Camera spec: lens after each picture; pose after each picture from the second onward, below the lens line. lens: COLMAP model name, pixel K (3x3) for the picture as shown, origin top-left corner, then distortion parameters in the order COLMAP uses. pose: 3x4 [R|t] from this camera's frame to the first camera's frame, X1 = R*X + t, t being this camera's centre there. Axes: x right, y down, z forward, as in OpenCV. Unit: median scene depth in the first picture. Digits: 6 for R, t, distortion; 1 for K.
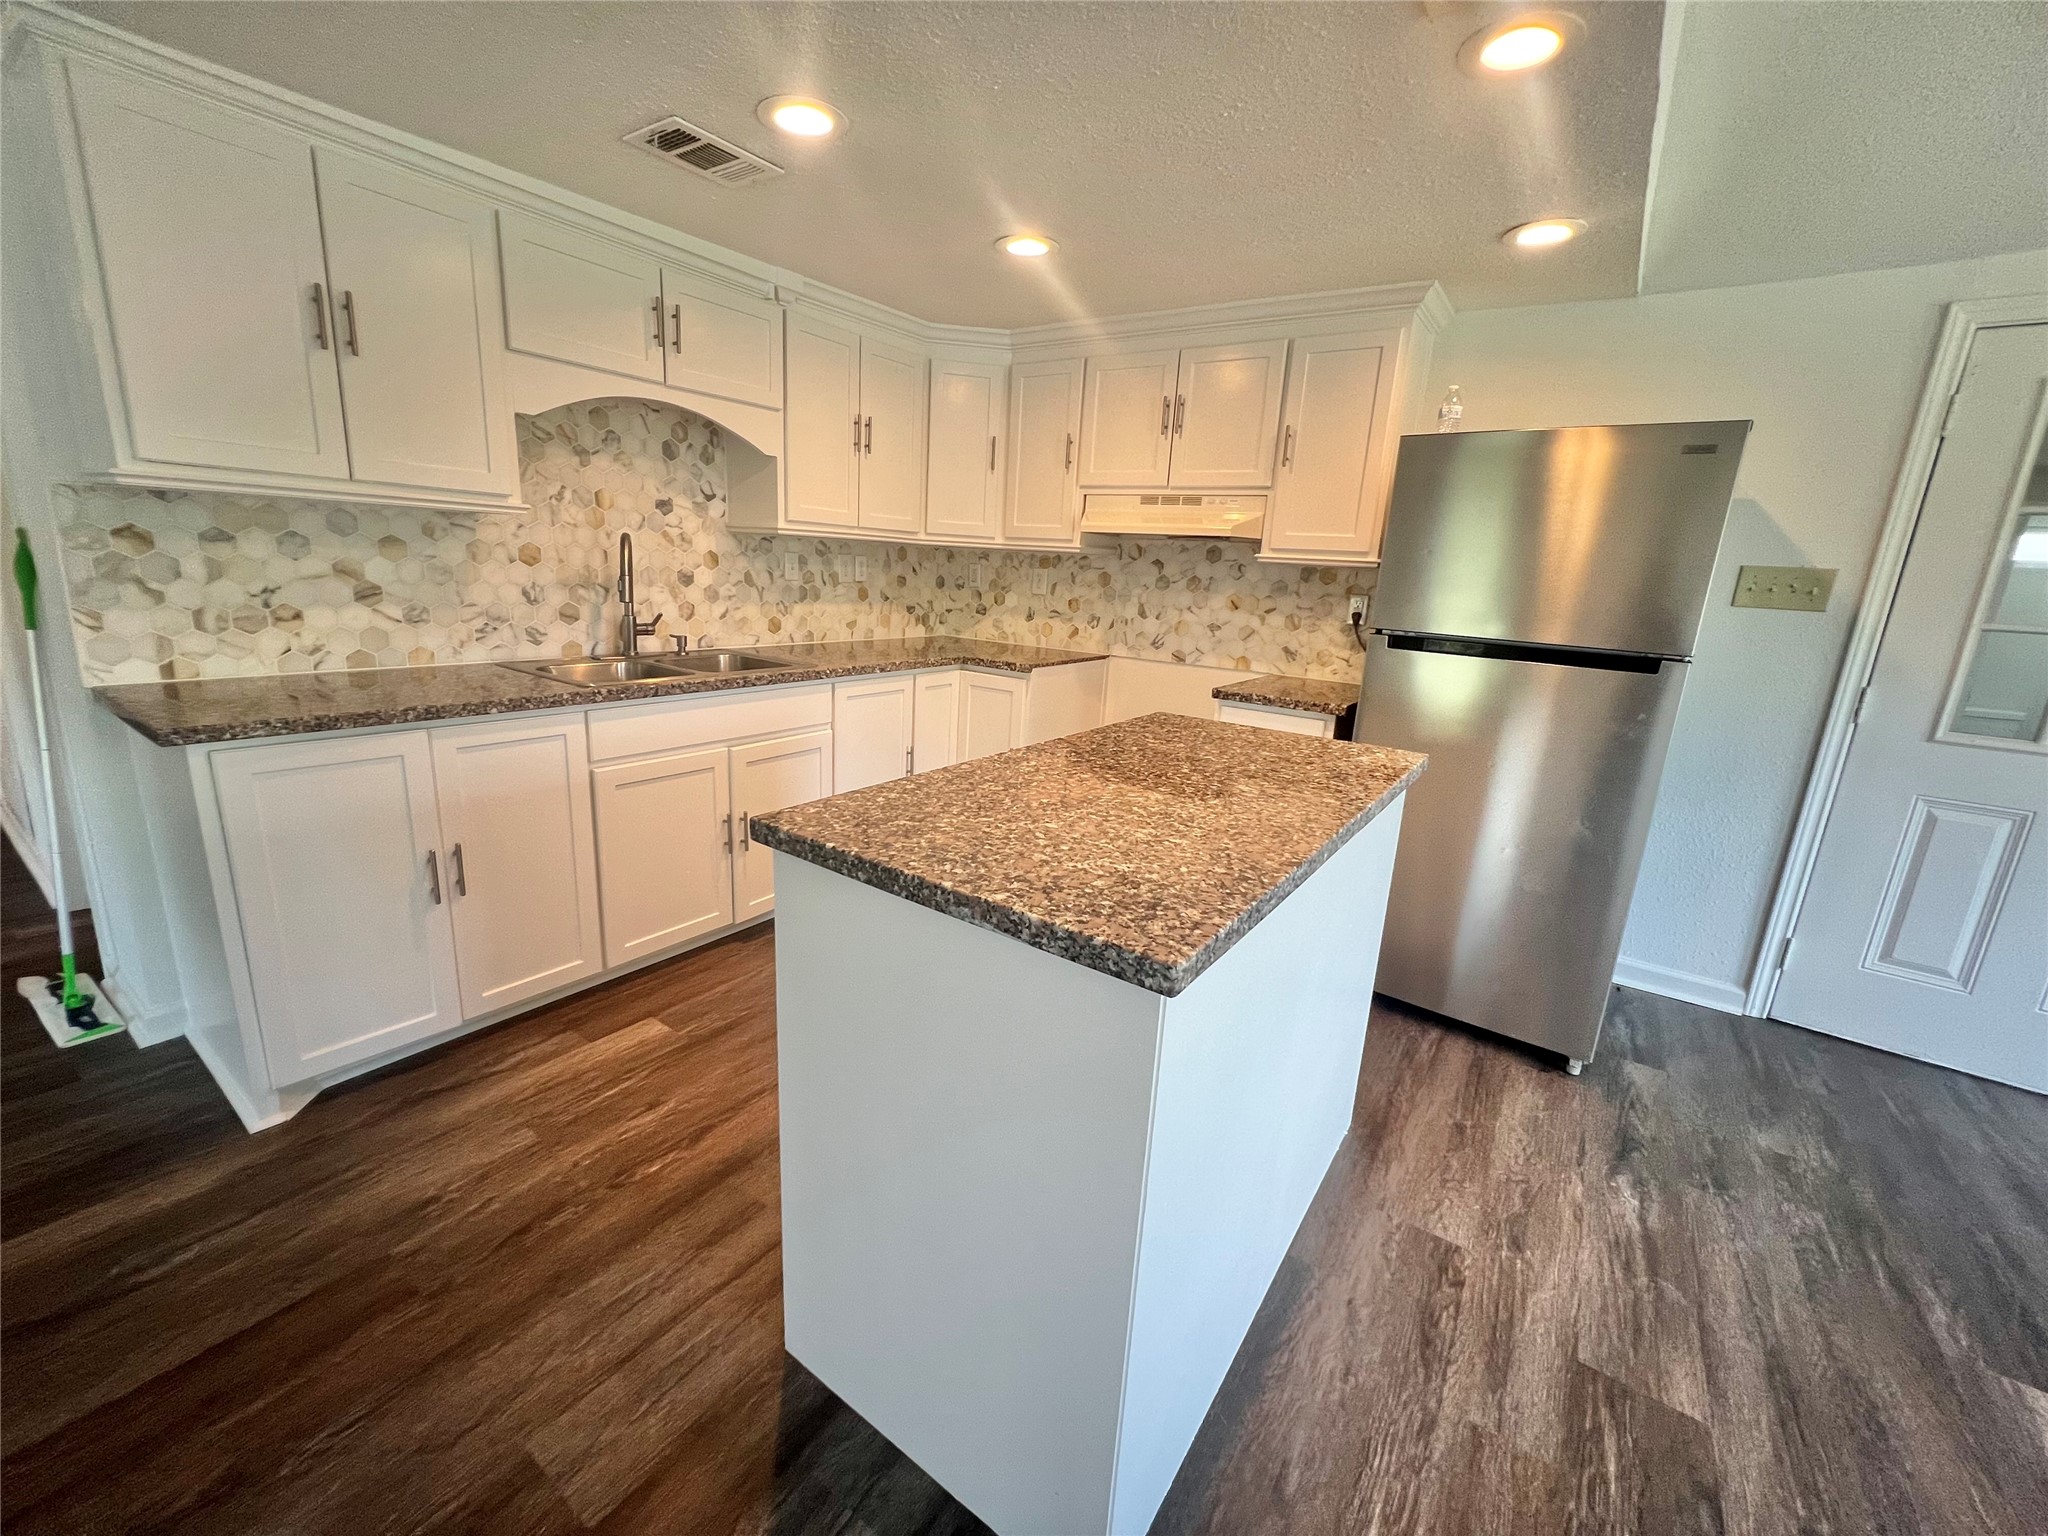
lens RADIAL K [[821.9, 0, 1012.7], [0, 821.9, 760.8], [0, 0, 1]] dist [-0.002299, 0.000049]
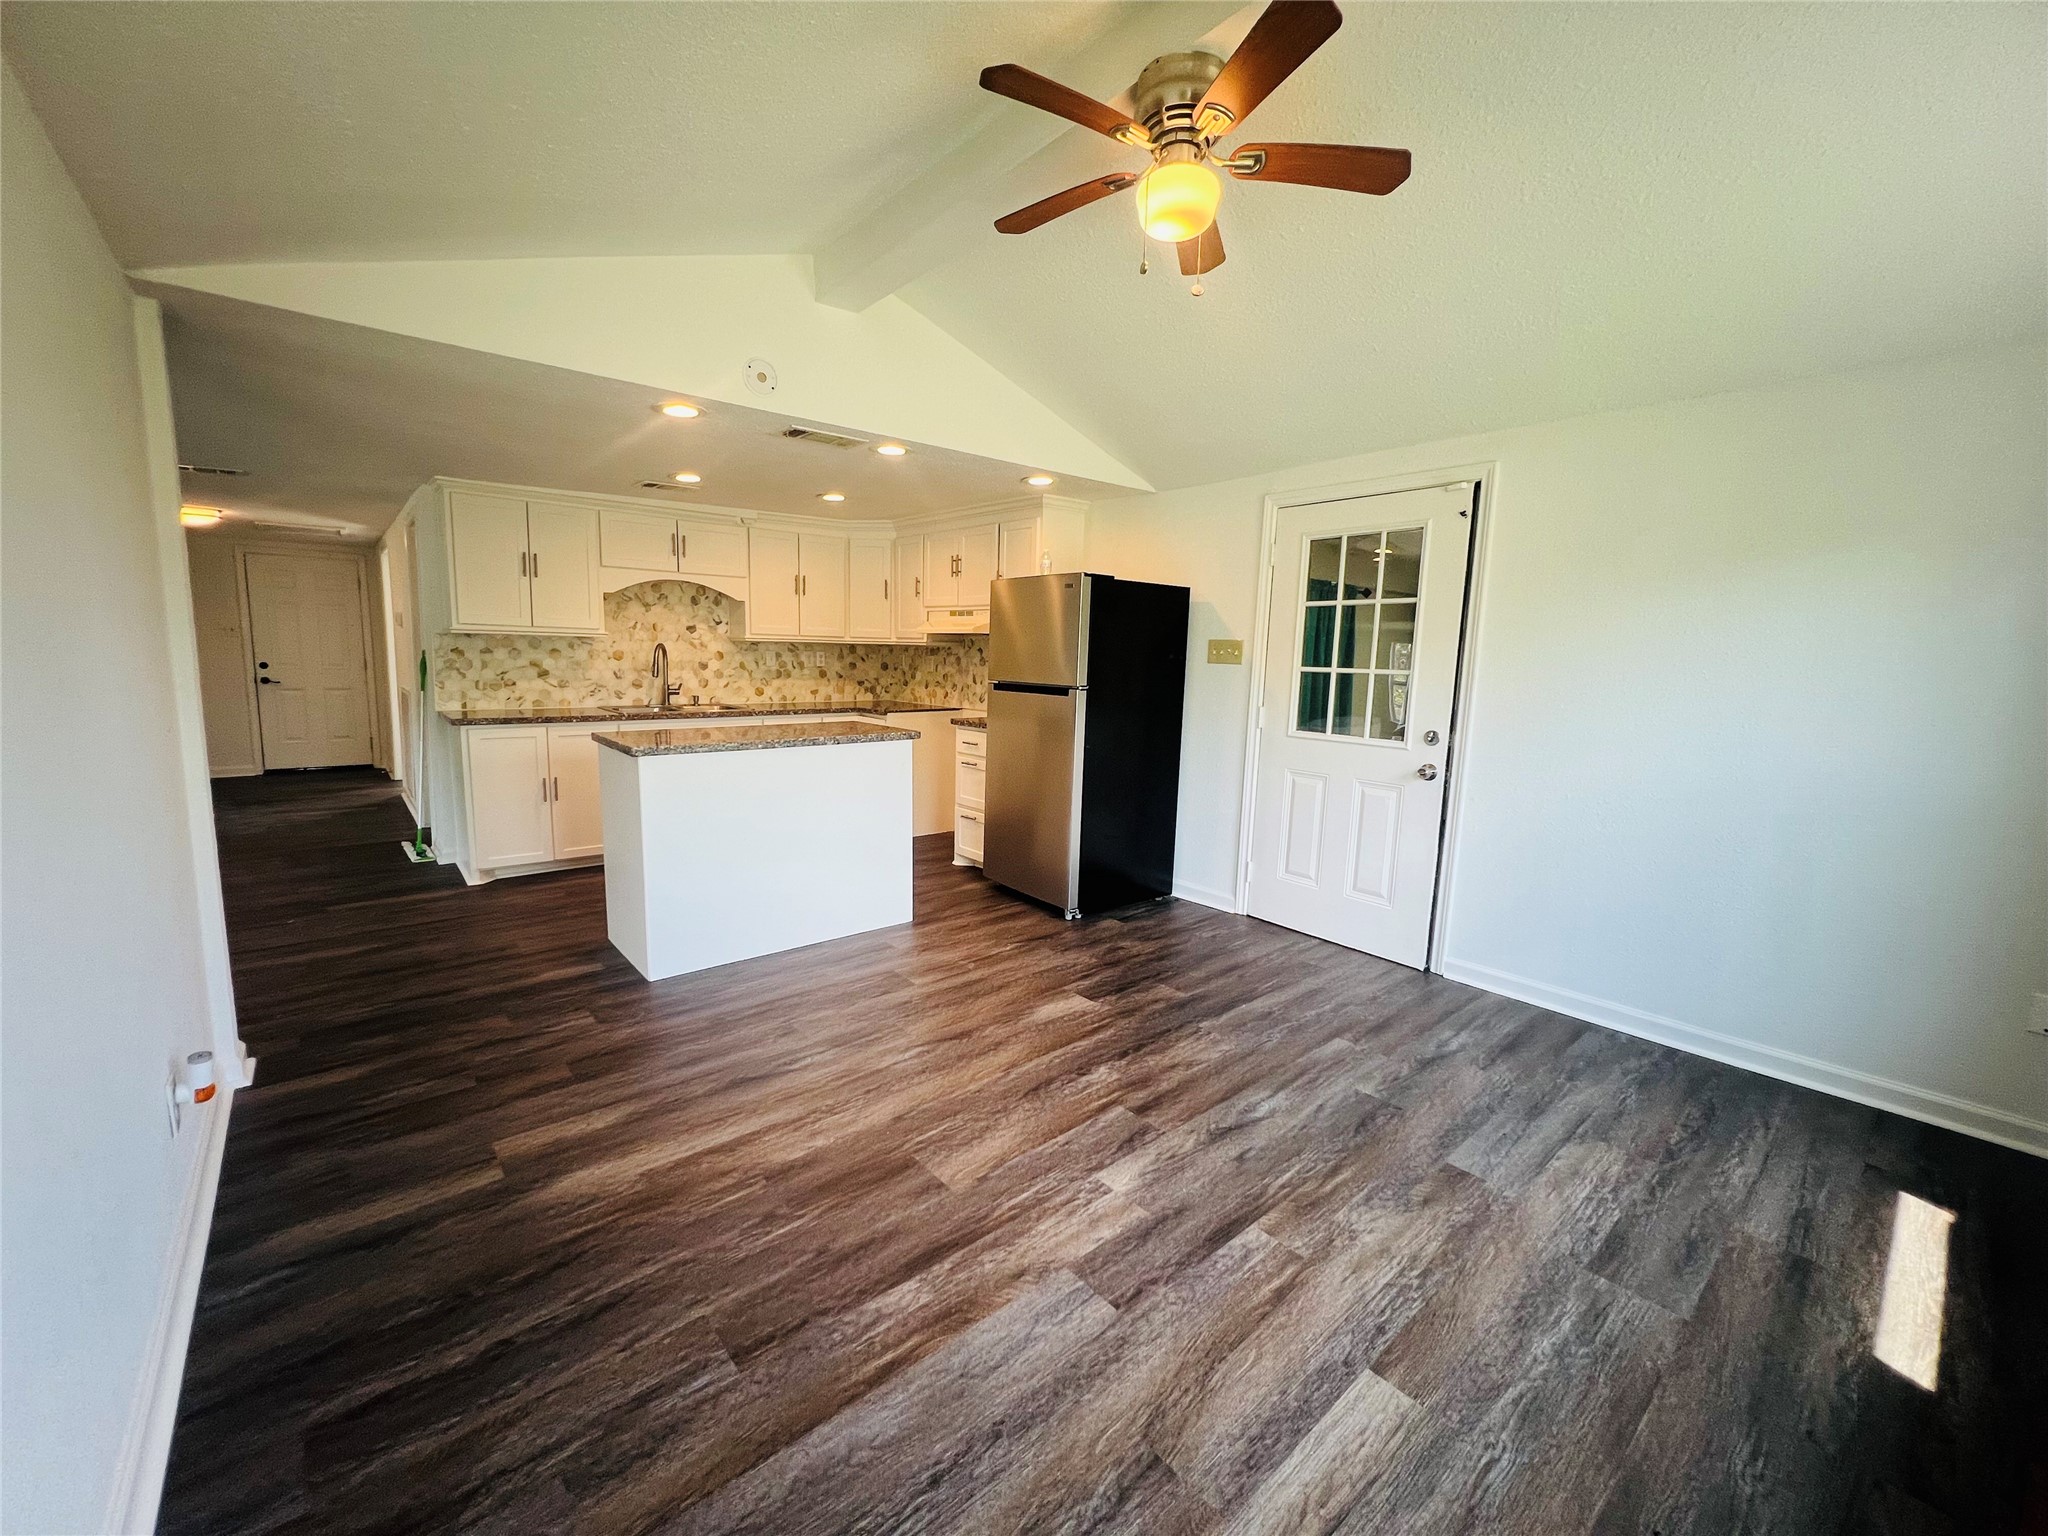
lens RADIAL K [[821.9, 0, 1012.7], [0, 821.9, 760.8], [0, 0, 1]] dist [-0.002299, 0.000049]
pose [[0.967142, 0.001839, -0.254231, 0.864796], [-0.030774, 0.993468, -0.109882, 0.201000], [0.252368, 0.114095, 0.960881, -0.677854]]
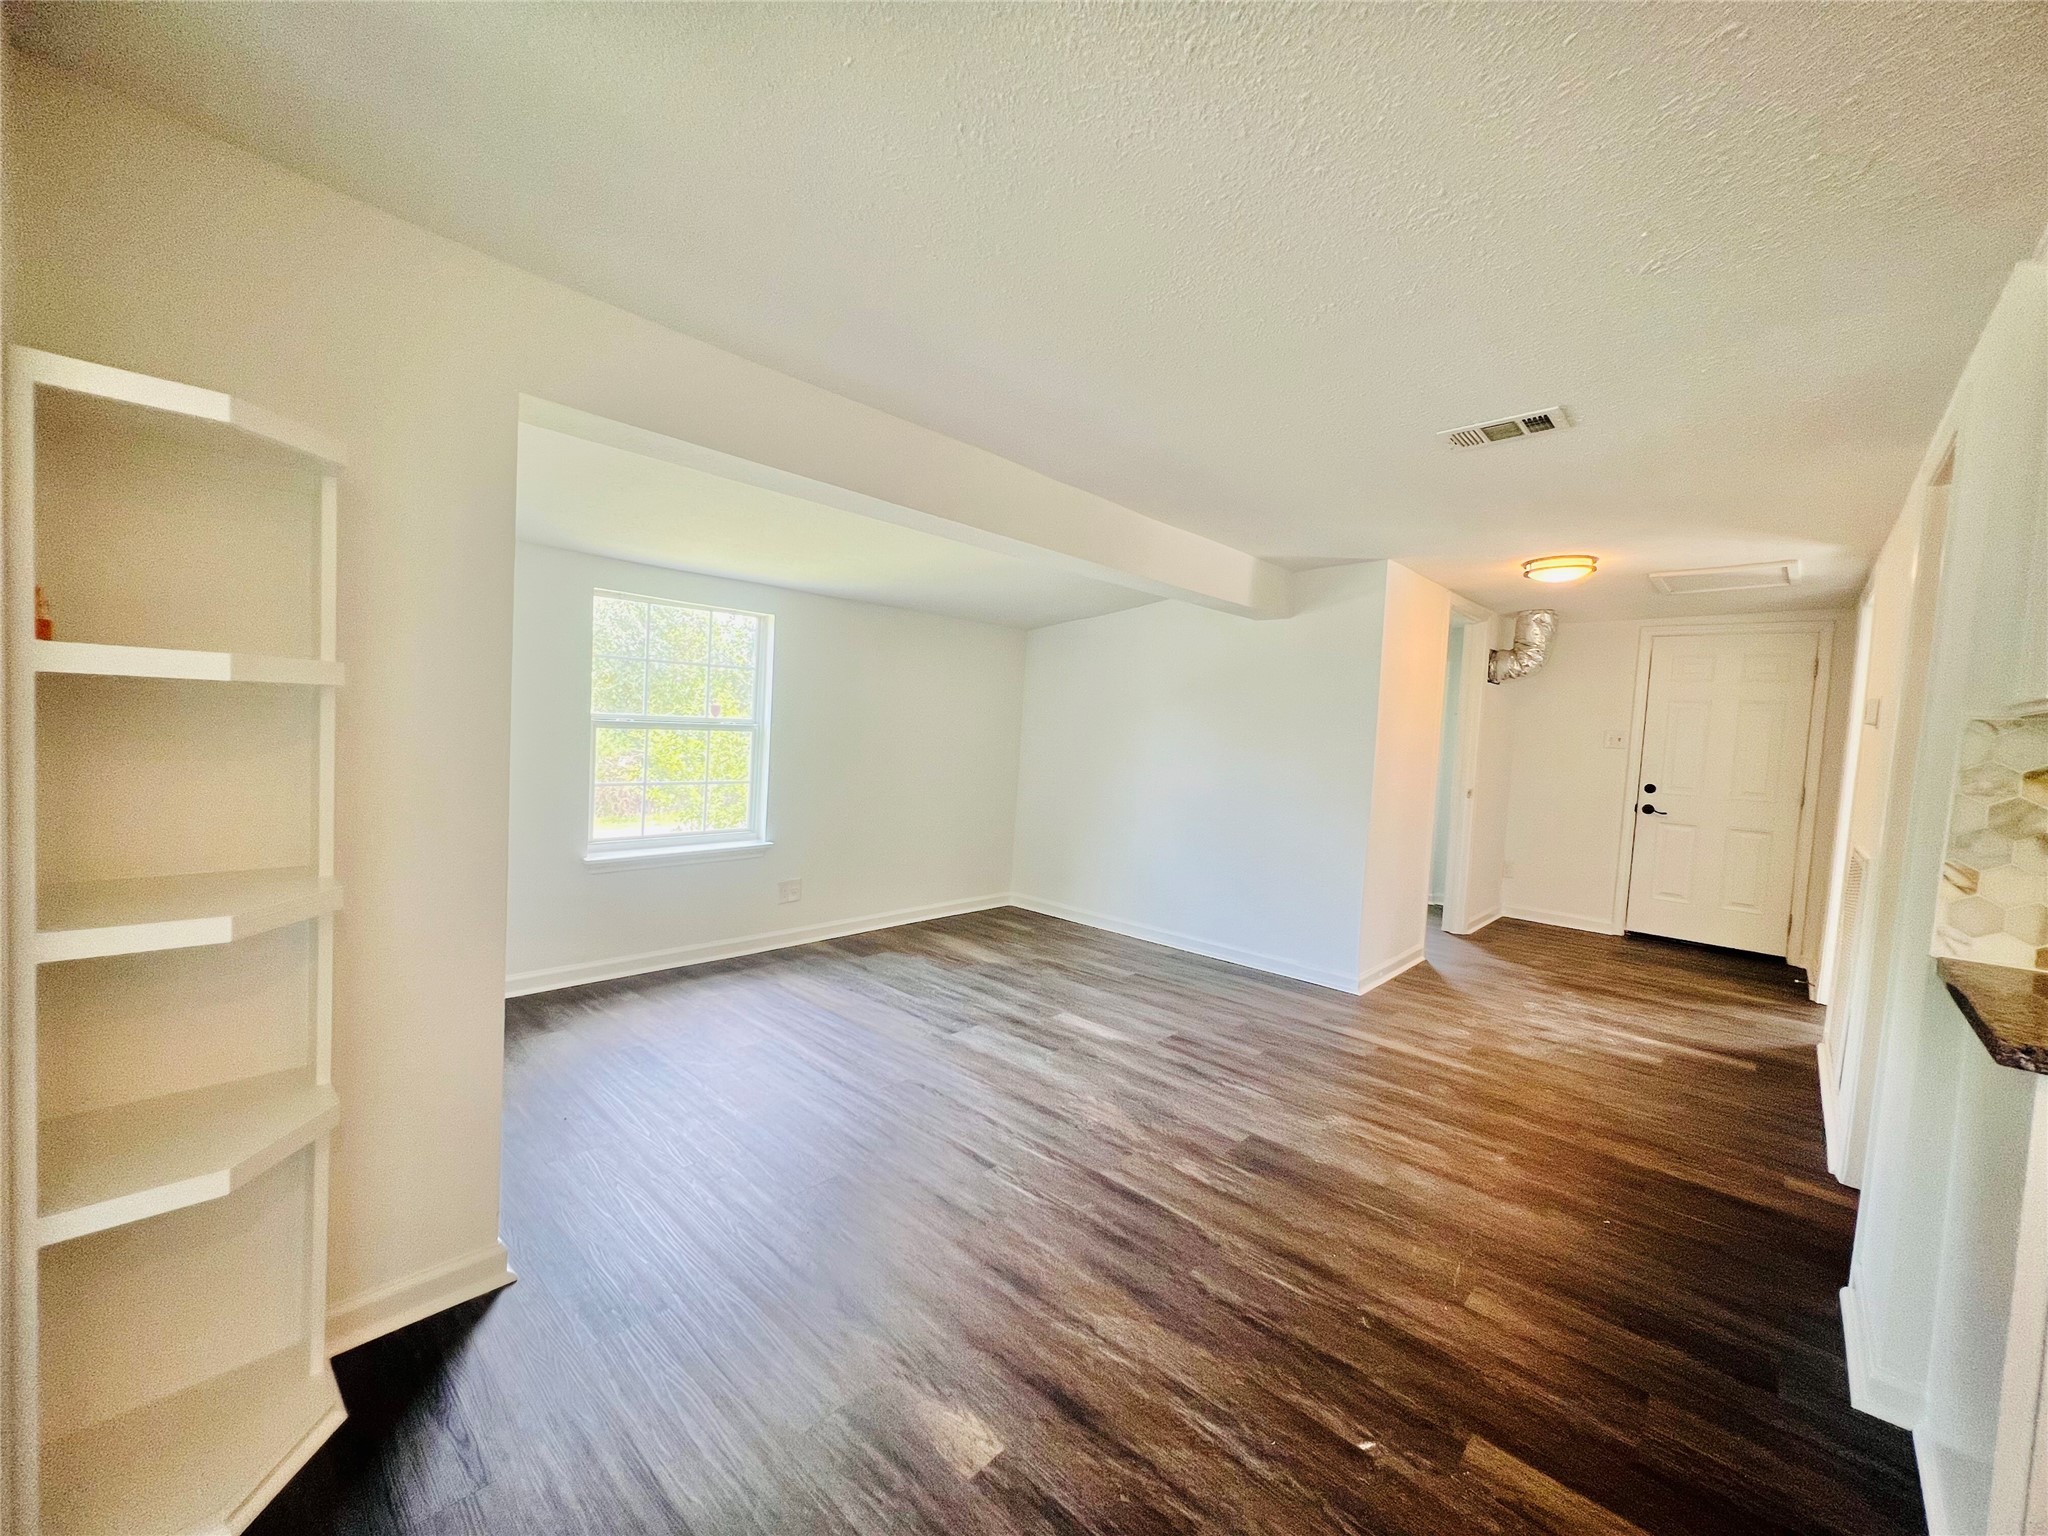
lens RADIAL K [[821.9, 0, 1012.7], [0, 821.9, 760.8], [0, 0, 1]] dist [-0.002299, 0.000049]
pose [[-0.138558, -0.012286, -0.990278, -0.138875], [-0.296805, 0.954477, 0.029686, -0.020481], [0.944833, 0.298033, -0.135897, 0.136594]]
